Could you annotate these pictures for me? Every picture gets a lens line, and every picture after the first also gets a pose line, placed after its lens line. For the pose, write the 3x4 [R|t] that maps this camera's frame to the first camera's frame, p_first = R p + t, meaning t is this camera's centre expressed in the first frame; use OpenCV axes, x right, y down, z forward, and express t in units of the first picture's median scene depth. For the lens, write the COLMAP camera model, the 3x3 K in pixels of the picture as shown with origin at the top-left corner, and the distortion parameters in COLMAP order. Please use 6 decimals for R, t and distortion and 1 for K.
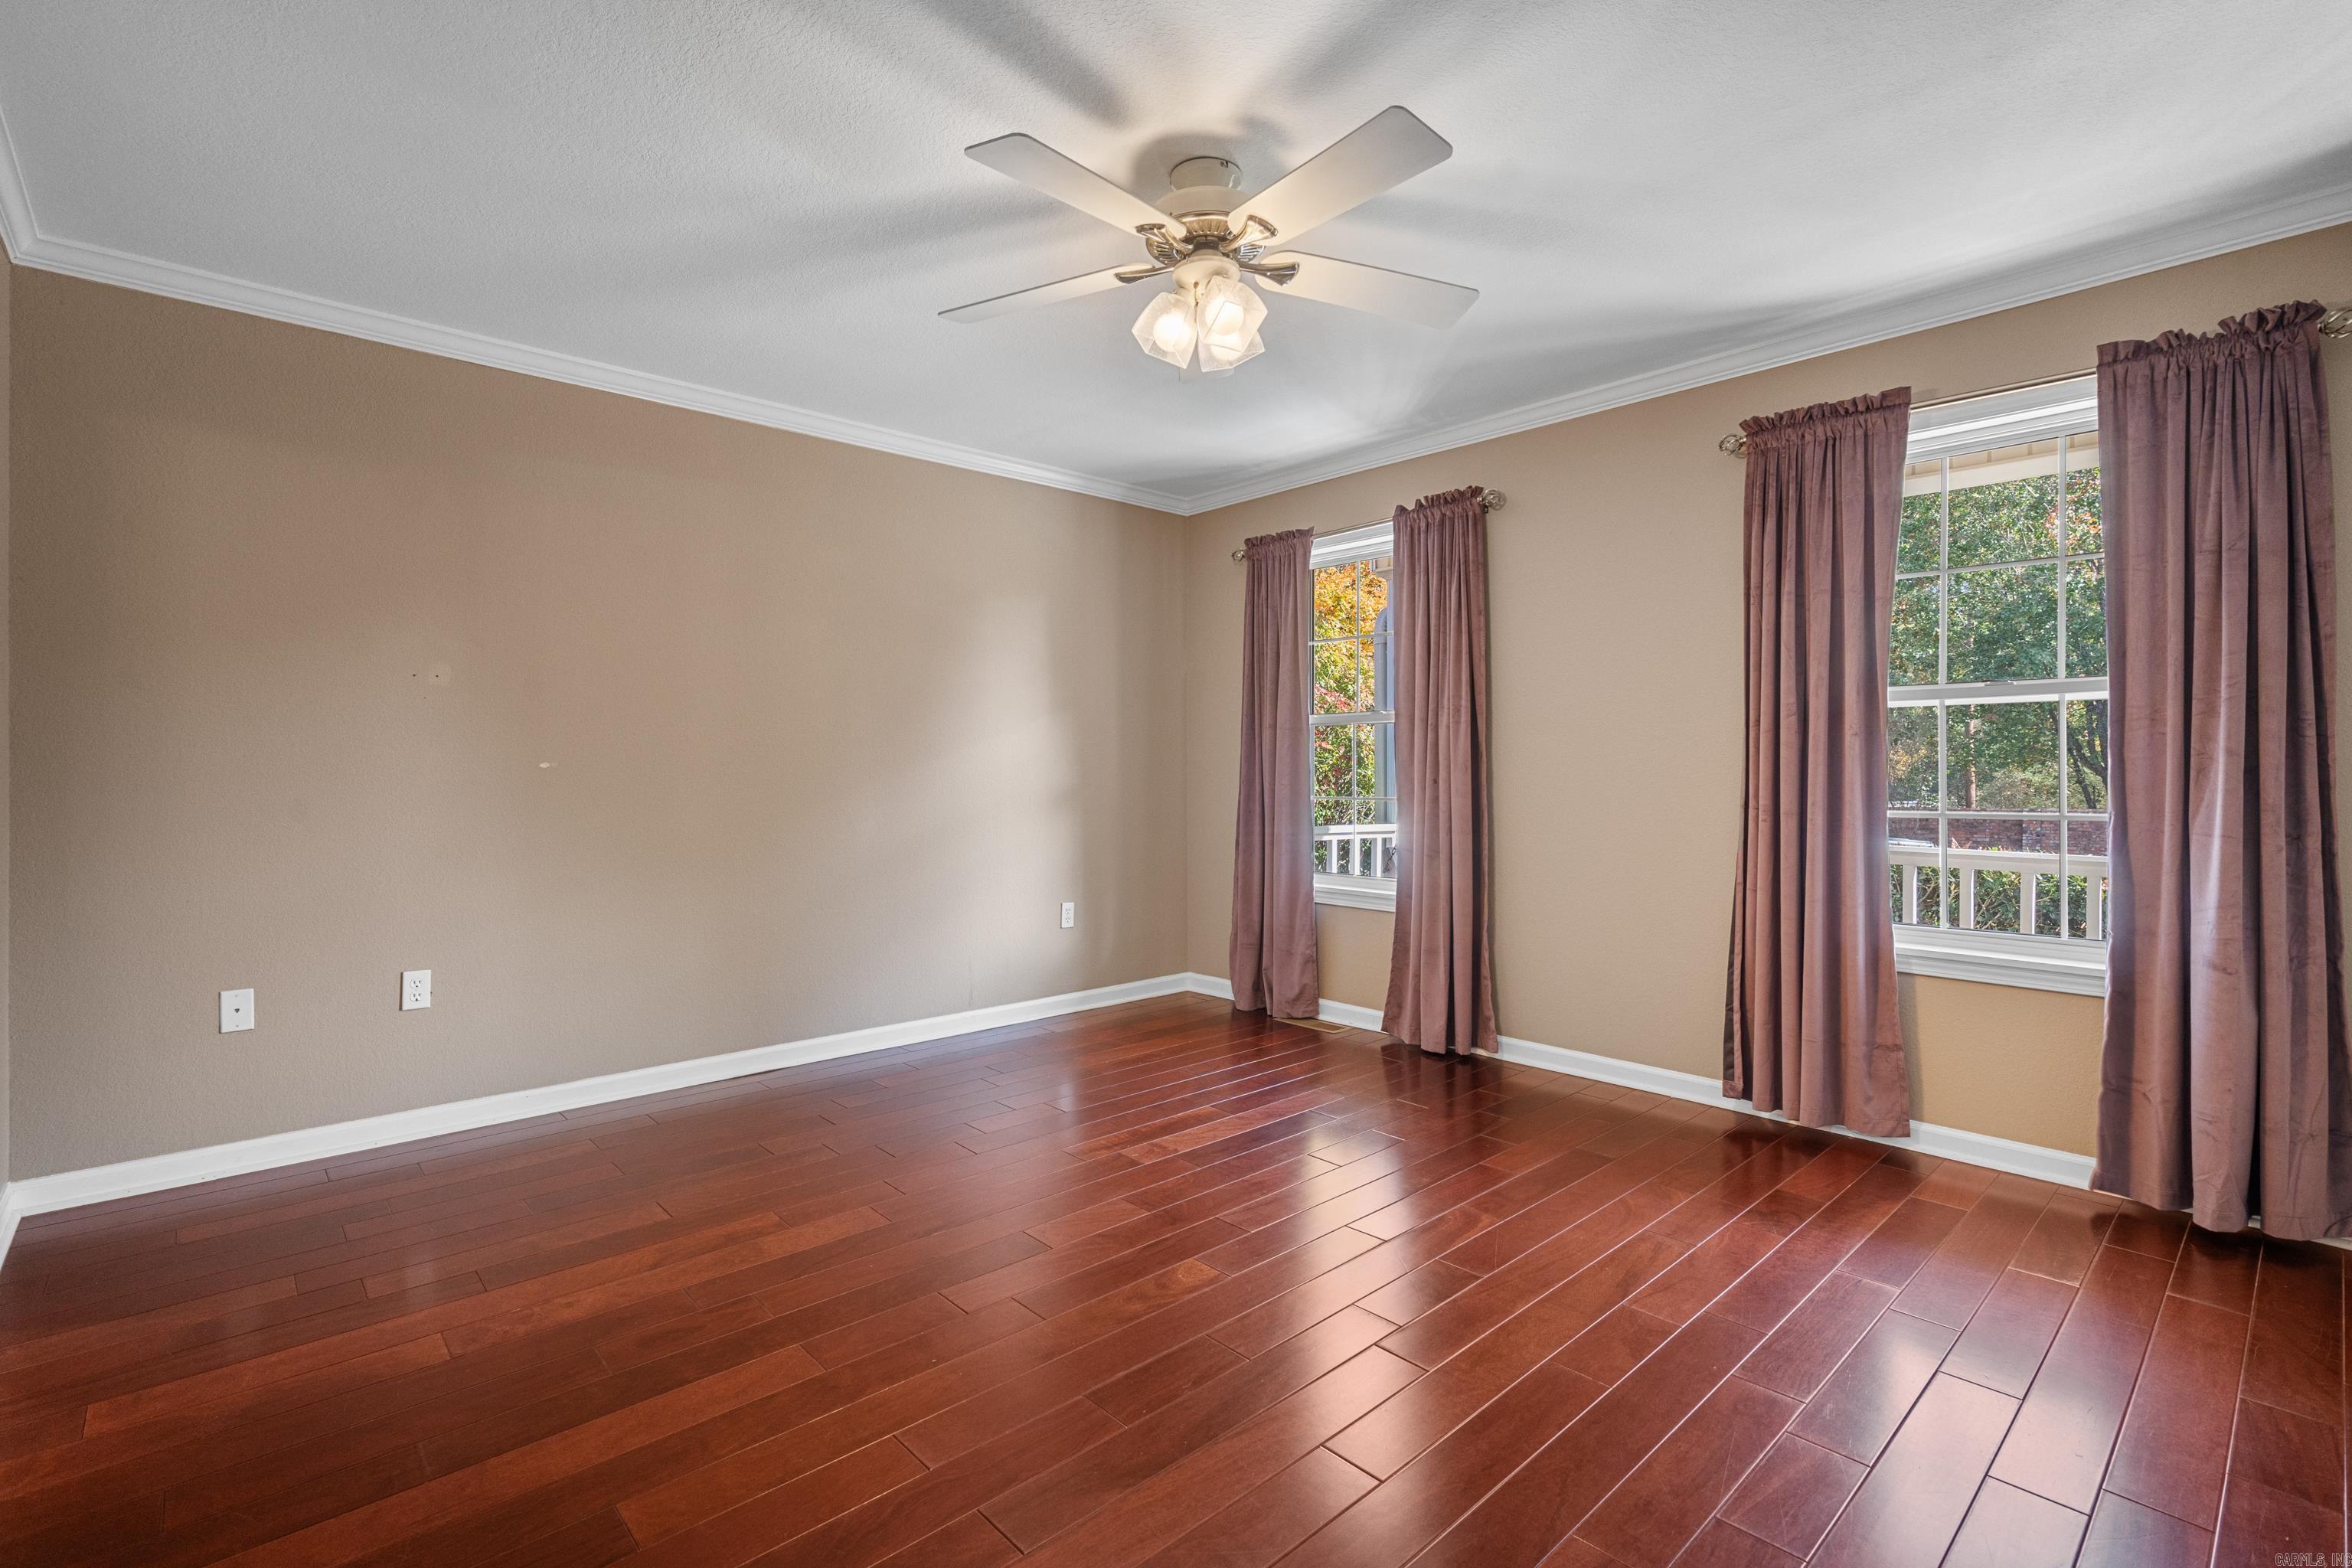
lens RADIAL K [[1070.2, 0, 1172.8], [0, 1070.2, 771.6], [0, 0, 1]] dist [-0.001280, 0.001064]
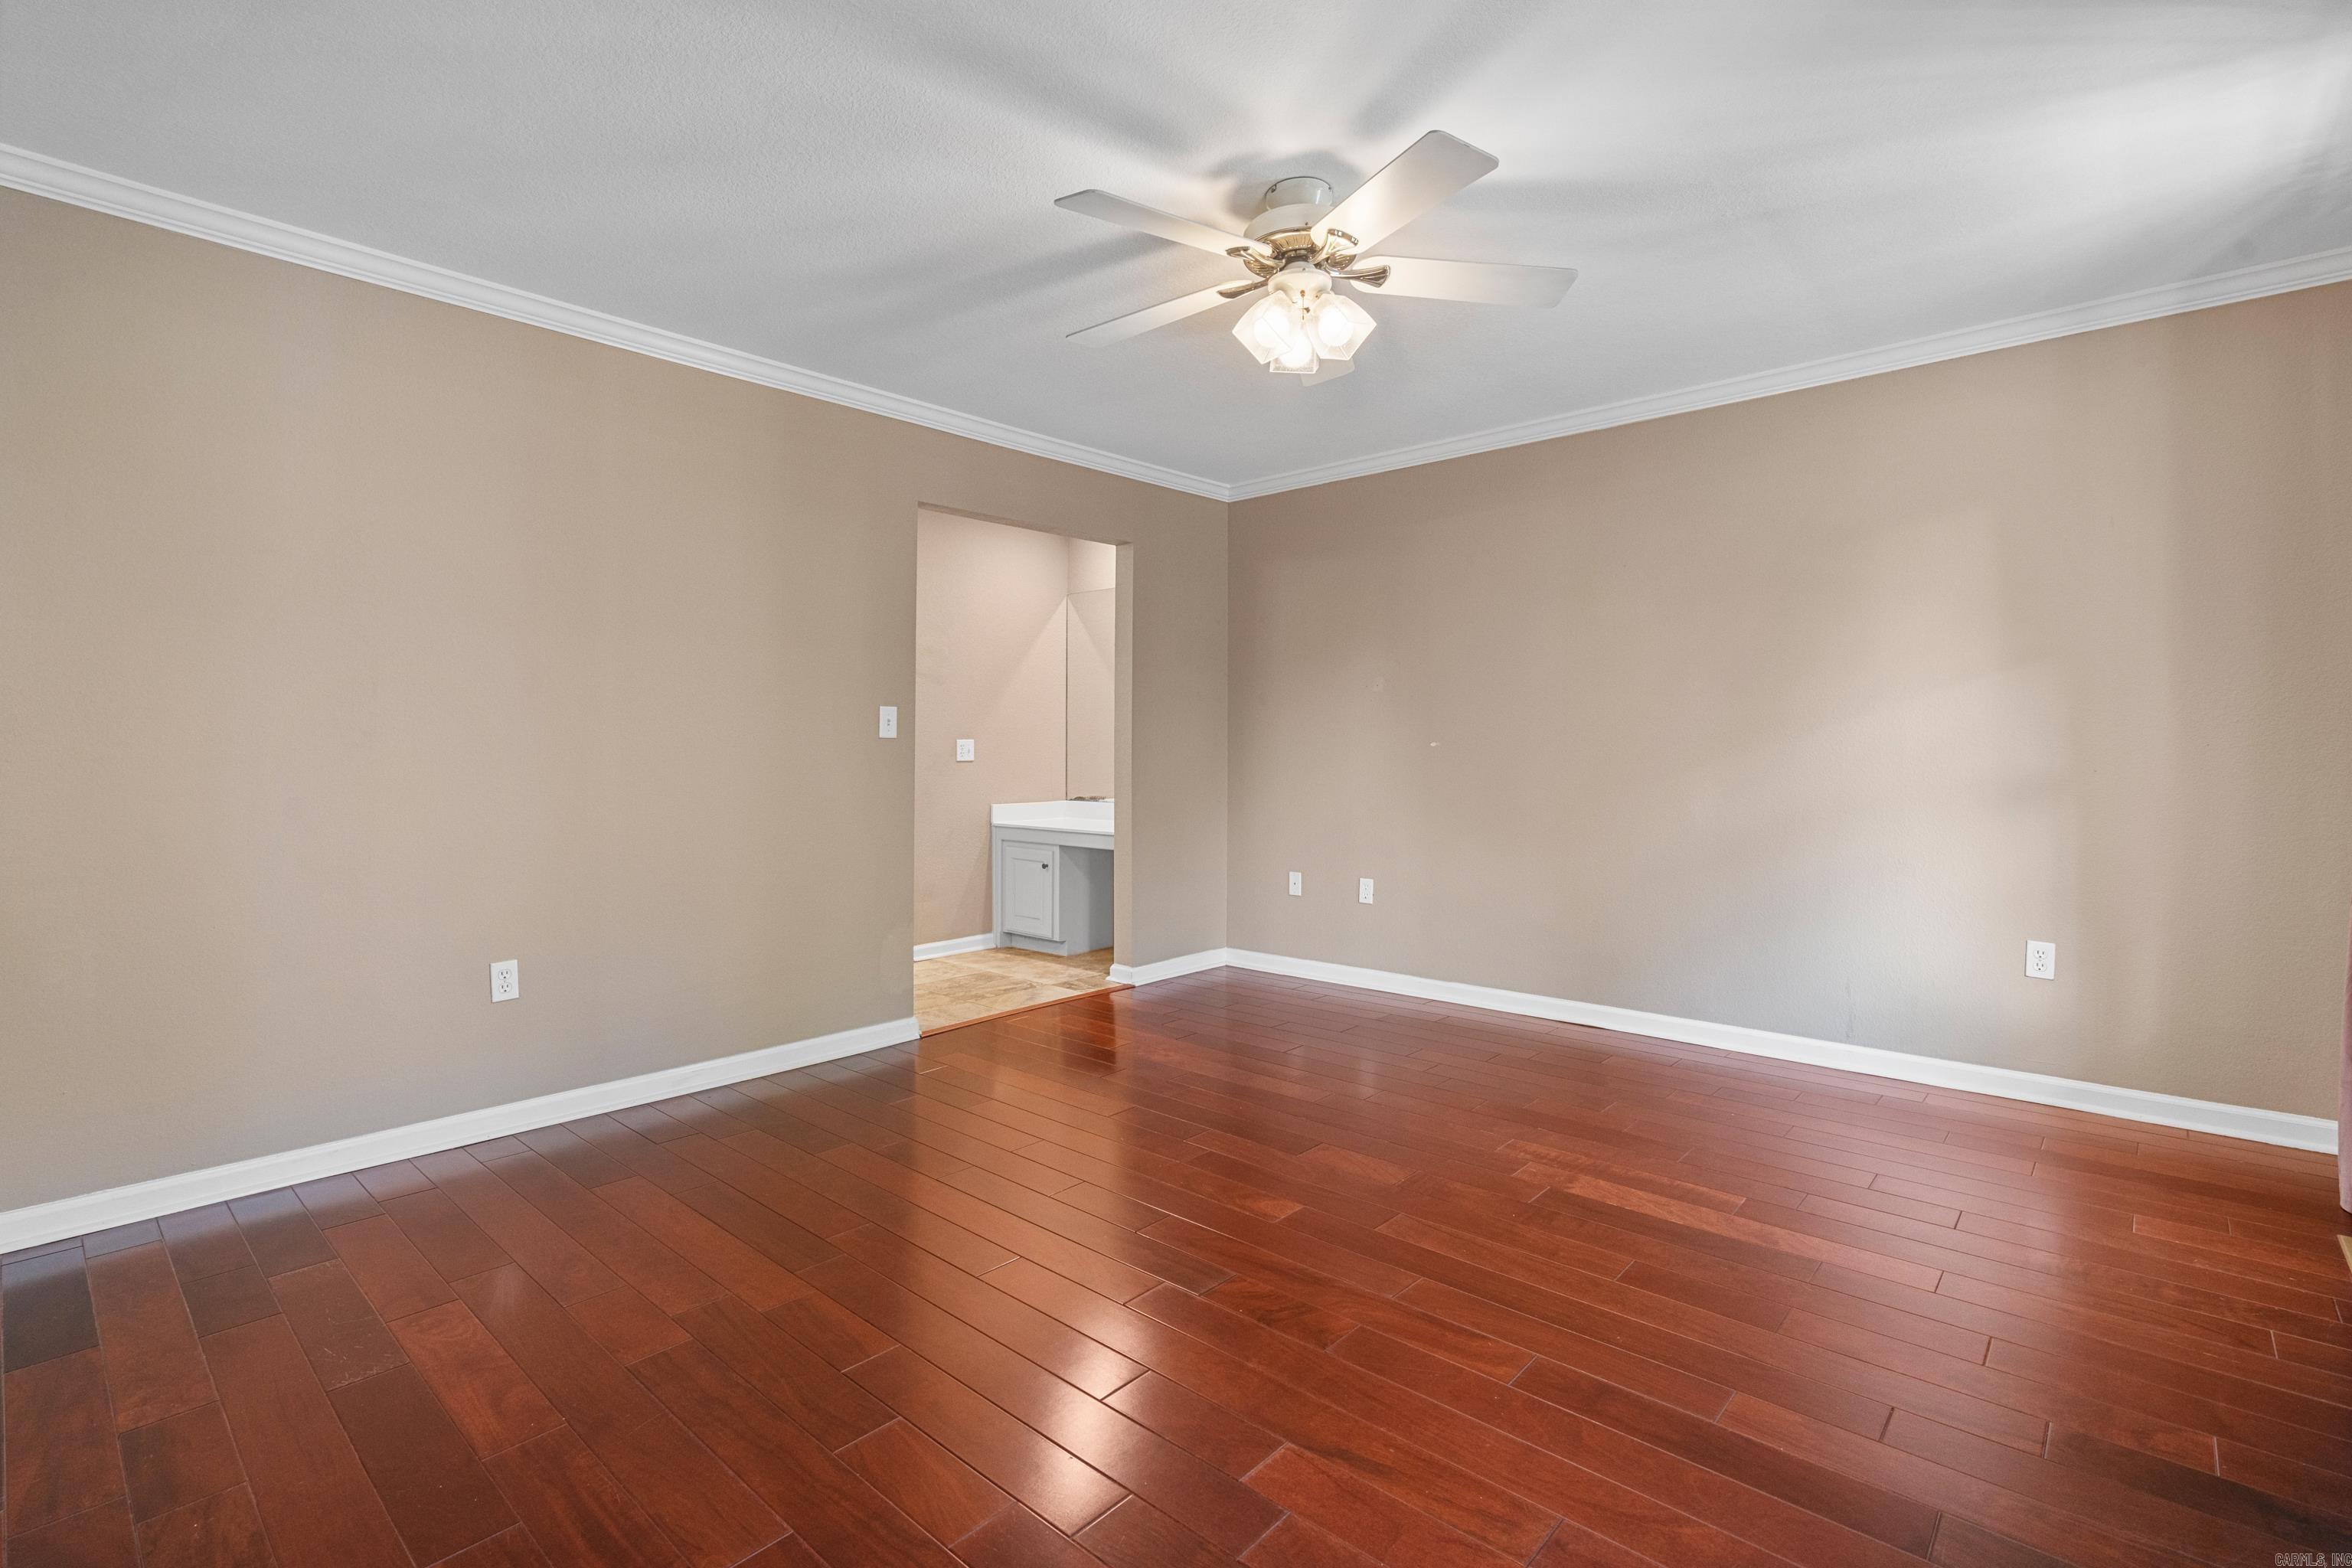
lens RADIAL K [[1070.2, 0, 1175.6], [0, 1070.2, 761.5], [0, 0, 1]] dist [-0.001280, 0.001064]
pose [[0.112237, 0.018990, -0.993500, 0.798295], [0.001497, 0.999813, 0.019280, -0.012382], [0.993680, -0.003652, 0.112188, 0.561098]]
